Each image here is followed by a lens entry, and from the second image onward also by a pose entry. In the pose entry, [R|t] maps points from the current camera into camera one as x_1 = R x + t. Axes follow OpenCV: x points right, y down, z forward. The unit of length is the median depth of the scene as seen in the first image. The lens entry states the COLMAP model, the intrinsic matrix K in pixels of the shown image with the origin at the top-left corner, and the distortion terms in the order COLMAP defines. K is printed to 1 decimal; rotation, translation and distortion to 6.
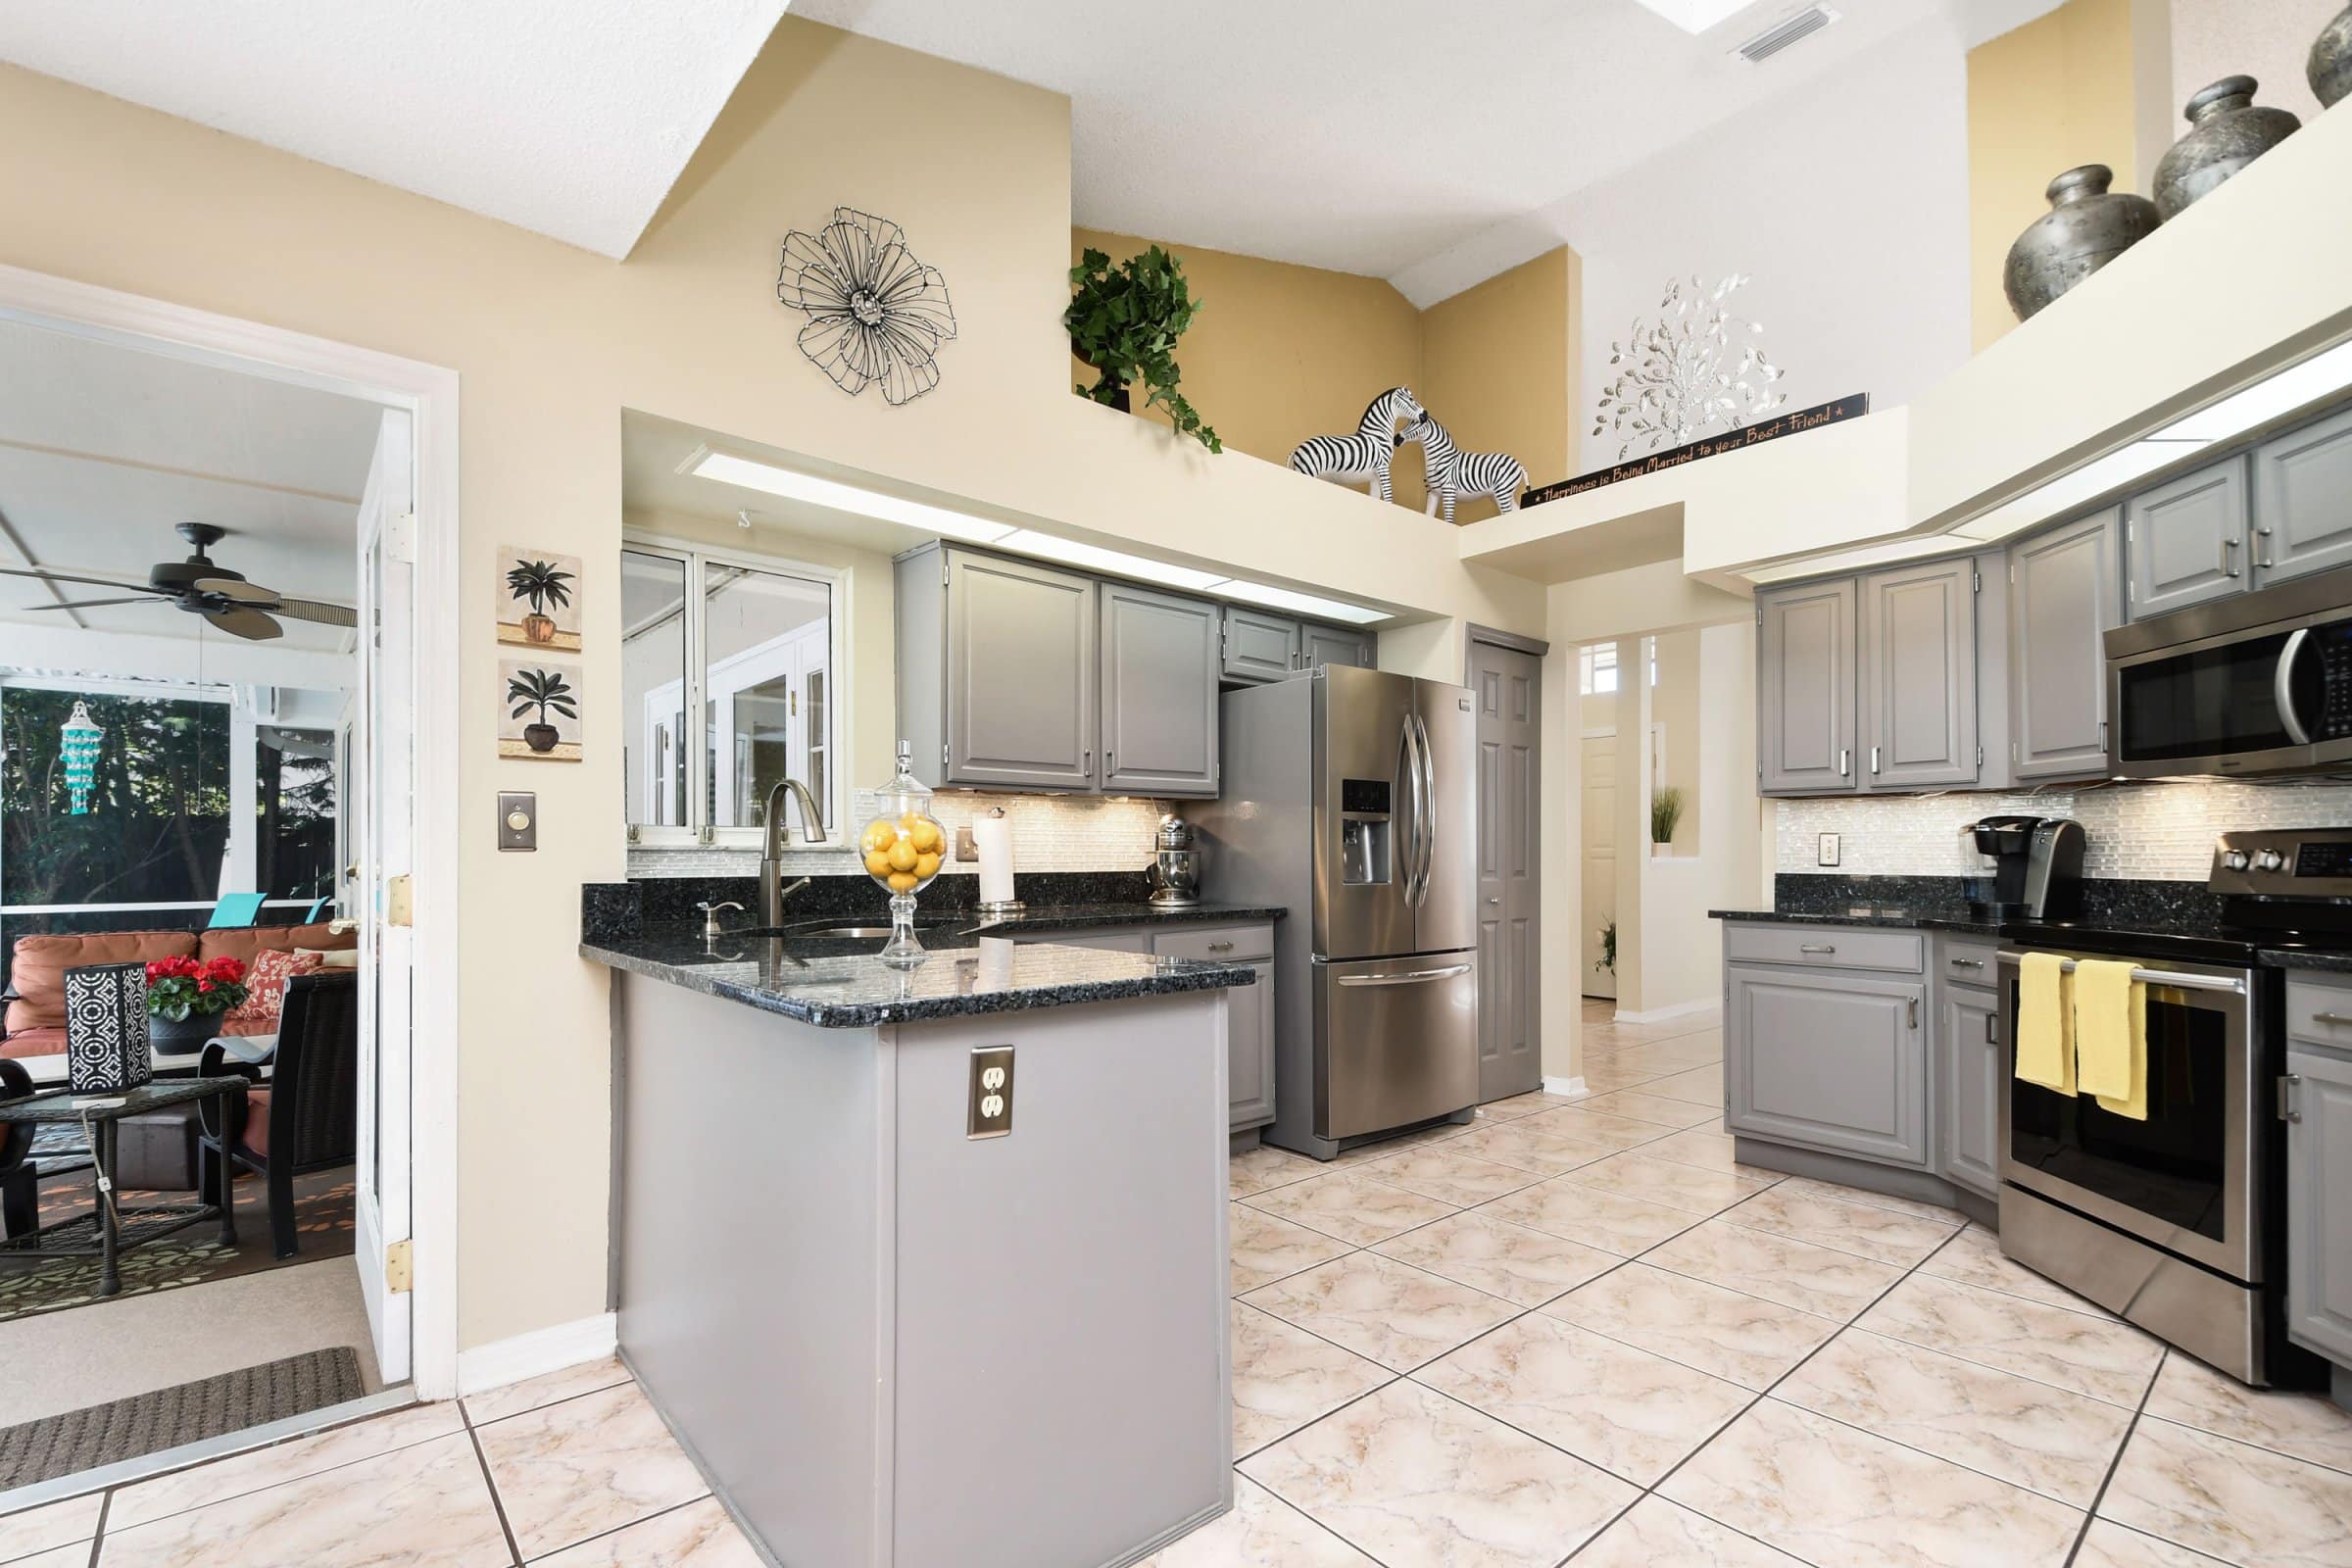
lens RADIAL K [[1050.3, 0, 1187.6], [0, 1050.3, 834.2], [0, 0, 1]] dist [0.010508, -0.007165]
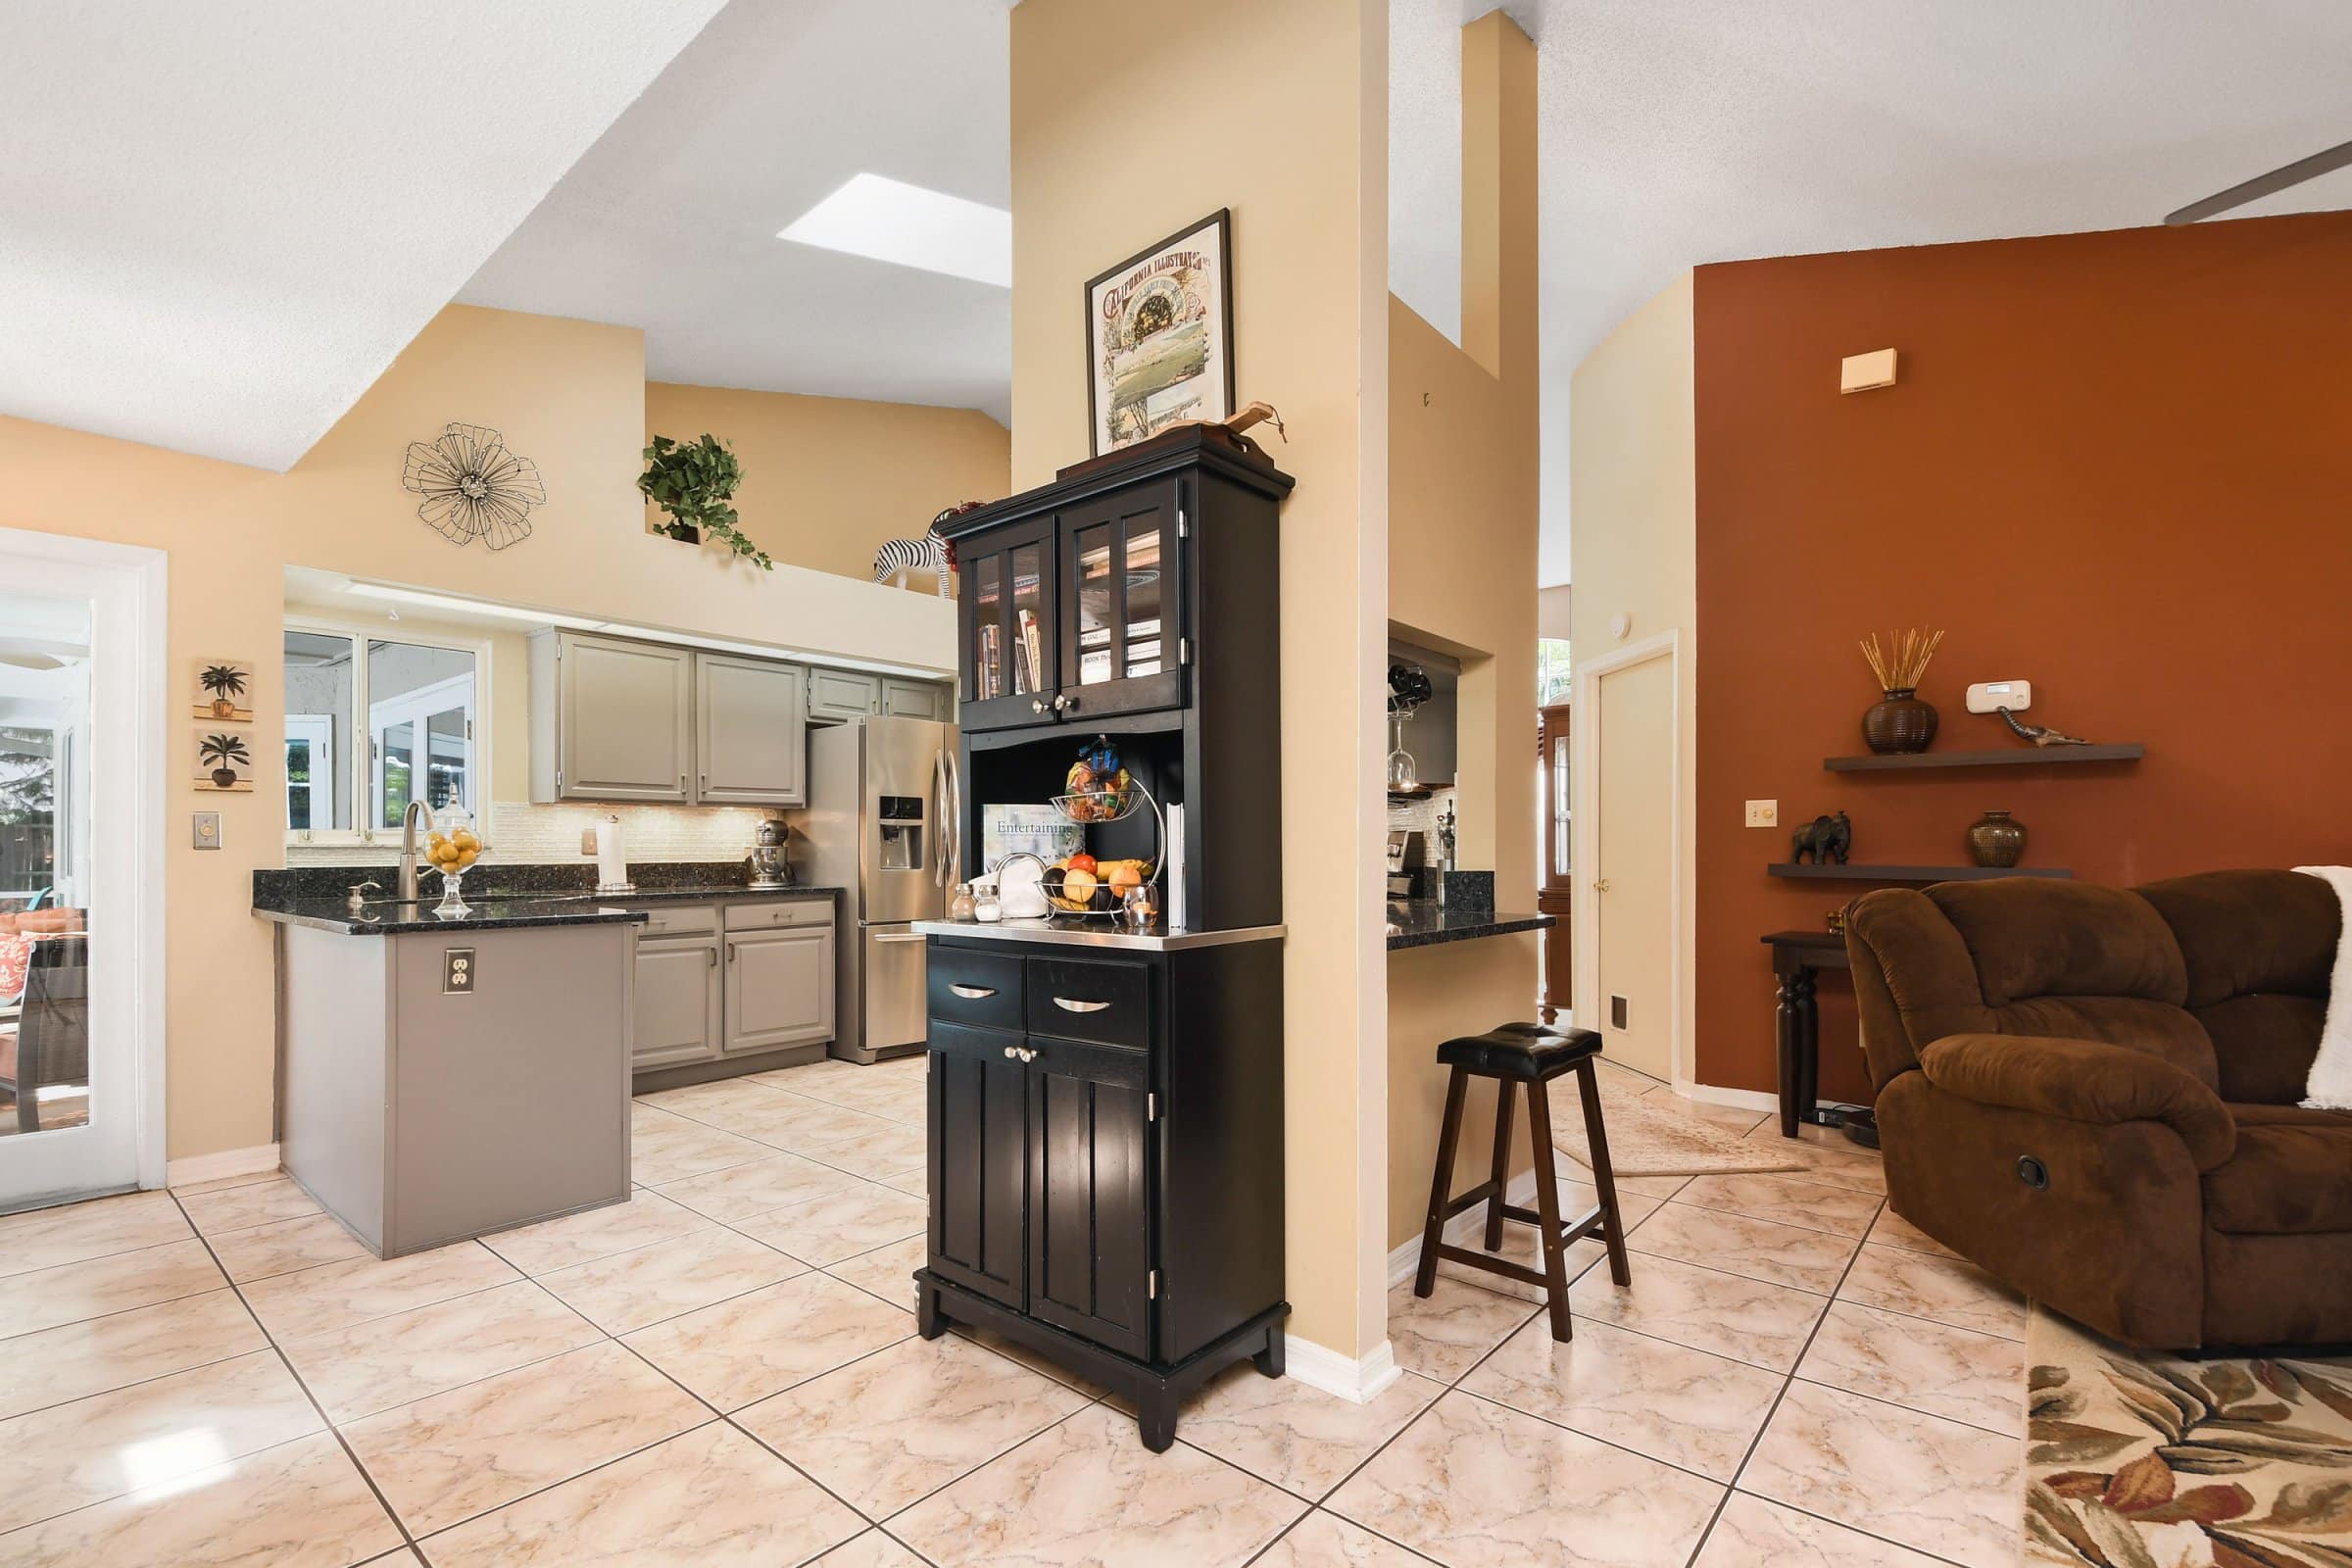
lens RADIAL K [[1050.3, 0, 1179.2], [0, 1050.3, 829.7], [0, 0, 1]] dist [0.010508, -0.007165]
pose [[0.989589, 0.001429, 0.143917, 0.409136], [-0.002005, 0.999991, 0.003860, -0.015800], [-0.143910, -0.004109, 0.989582, -0.547079]]
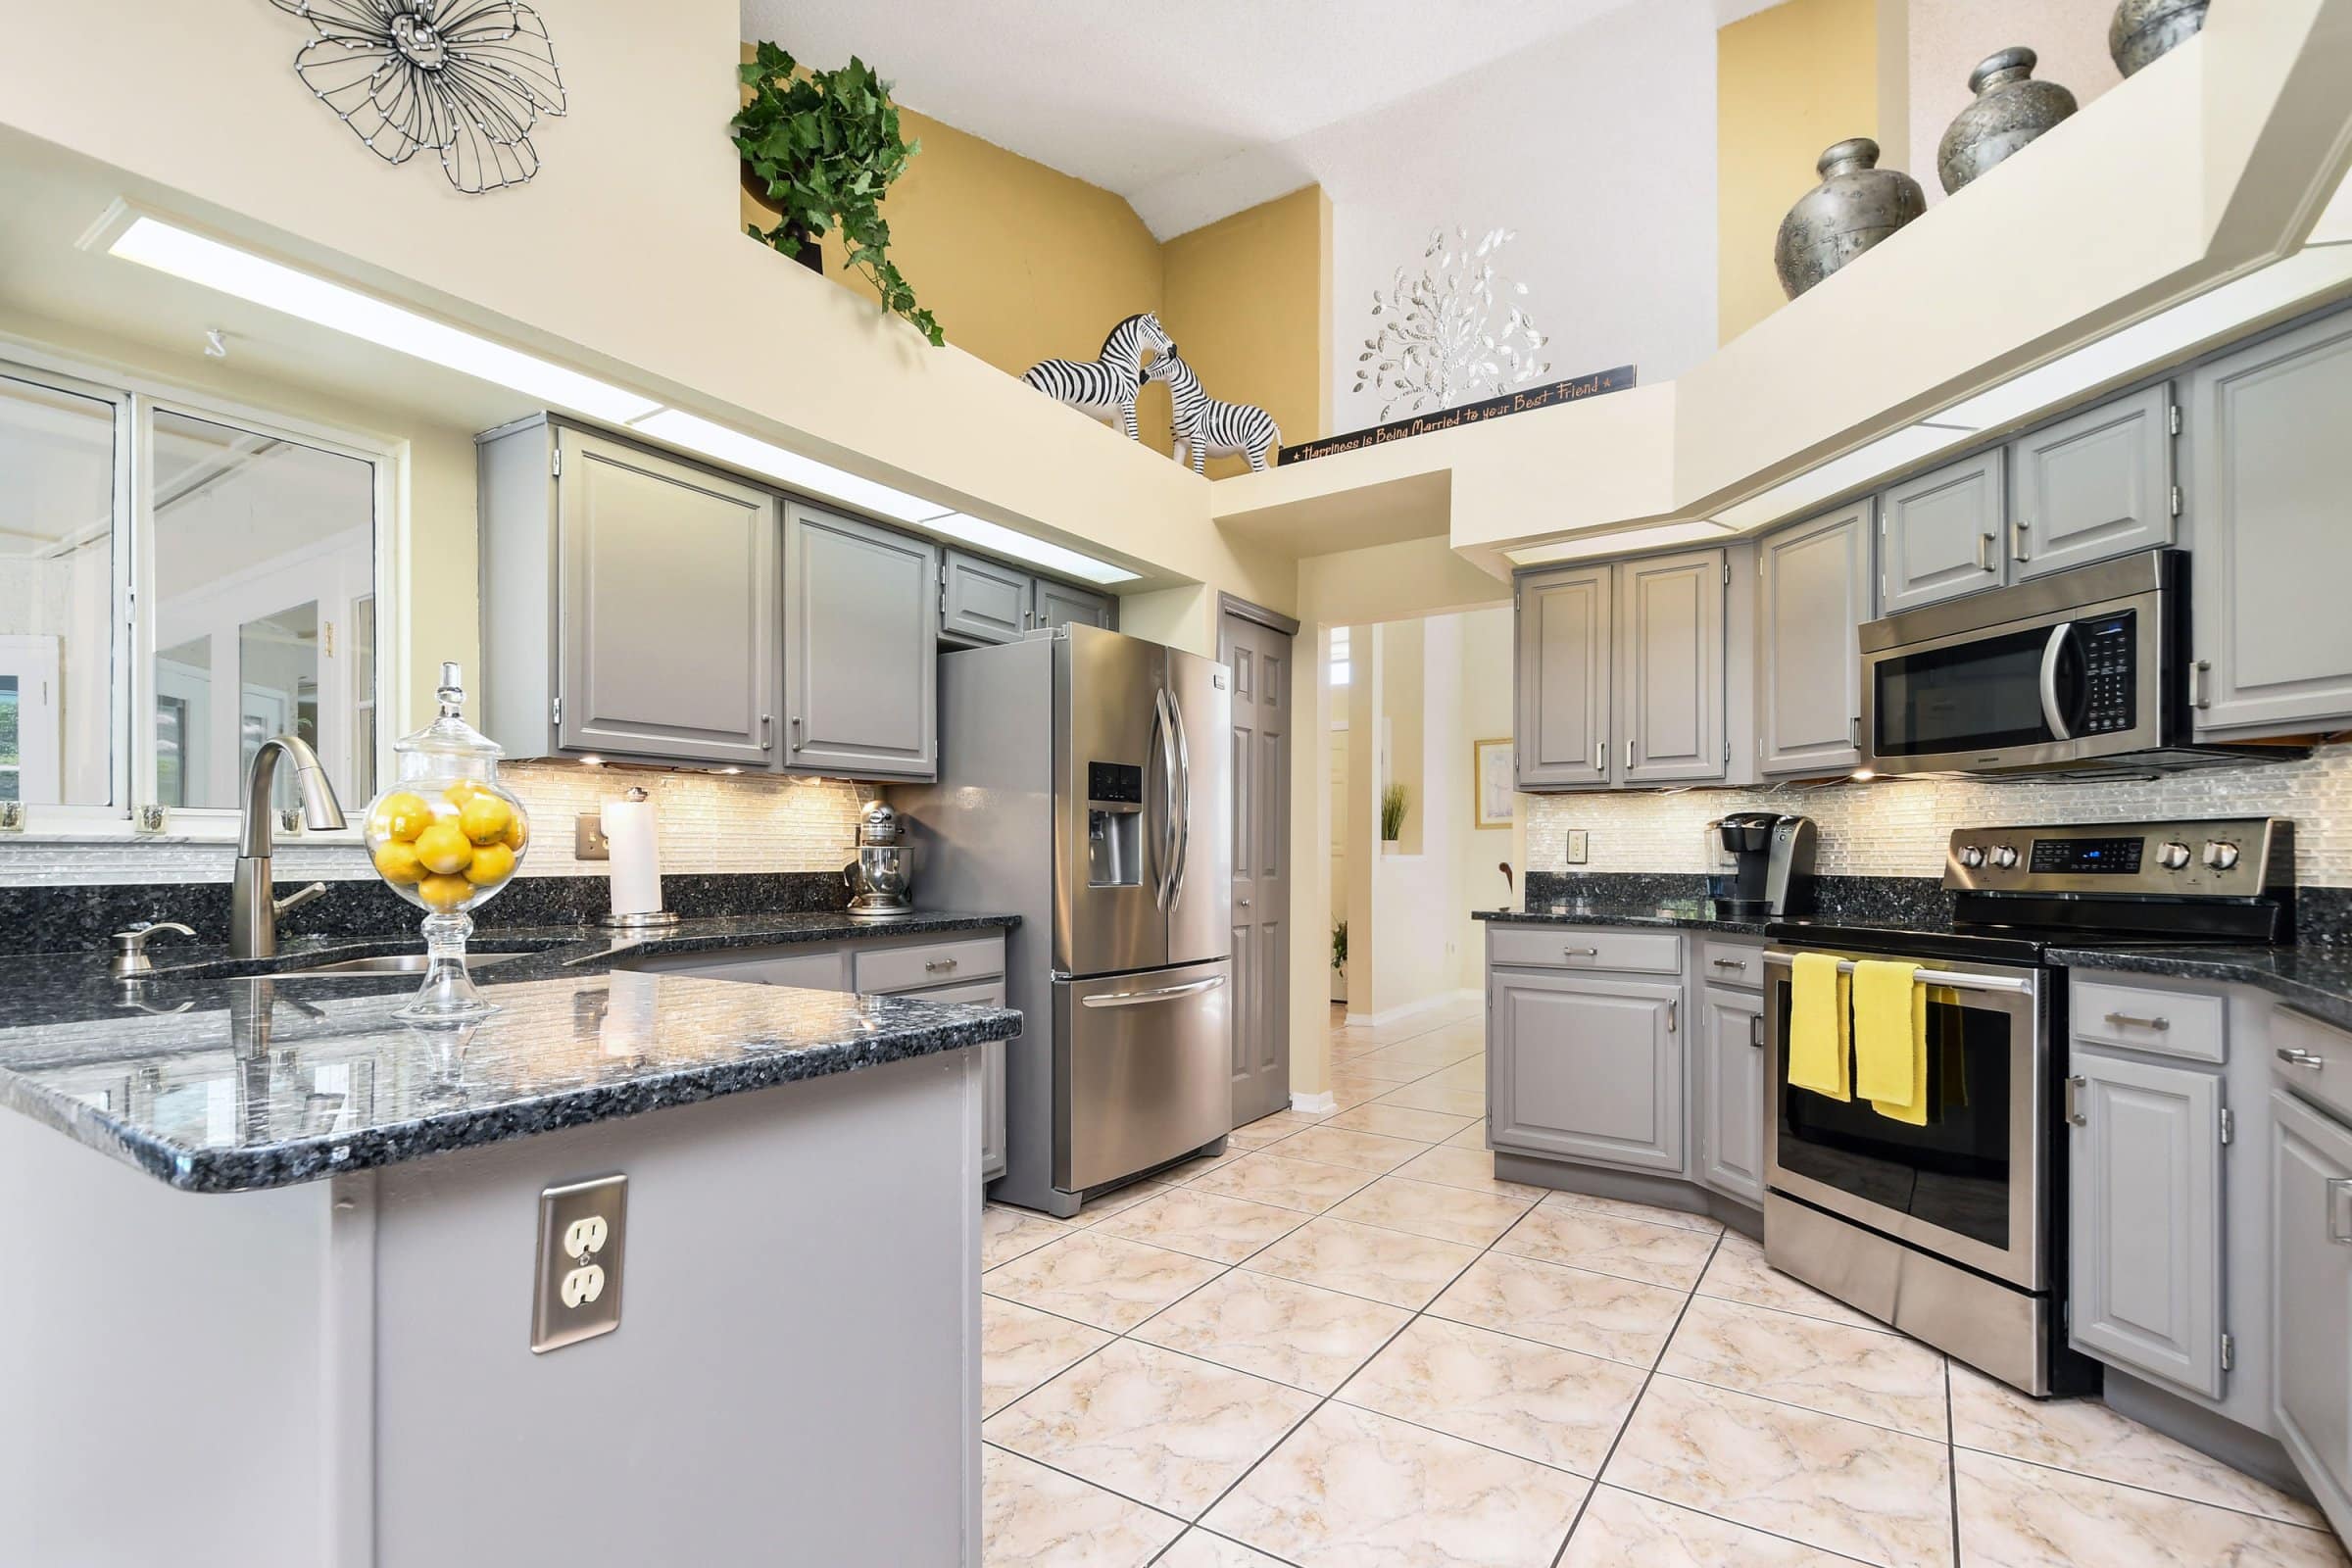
lens RADIAL K [[1089.0, 0, 1159.9], [0, 1089.0, 861.0], [0, 0, 1]] dist [-0.002265, -0.002189]
pose [[0.969285, -0.001297, 0.245938, -0.012603], [-0.005183, 0.999656, 0.025698, 0.005143], [-0.245887, -0.026183, 0.968945, 0.166695]]
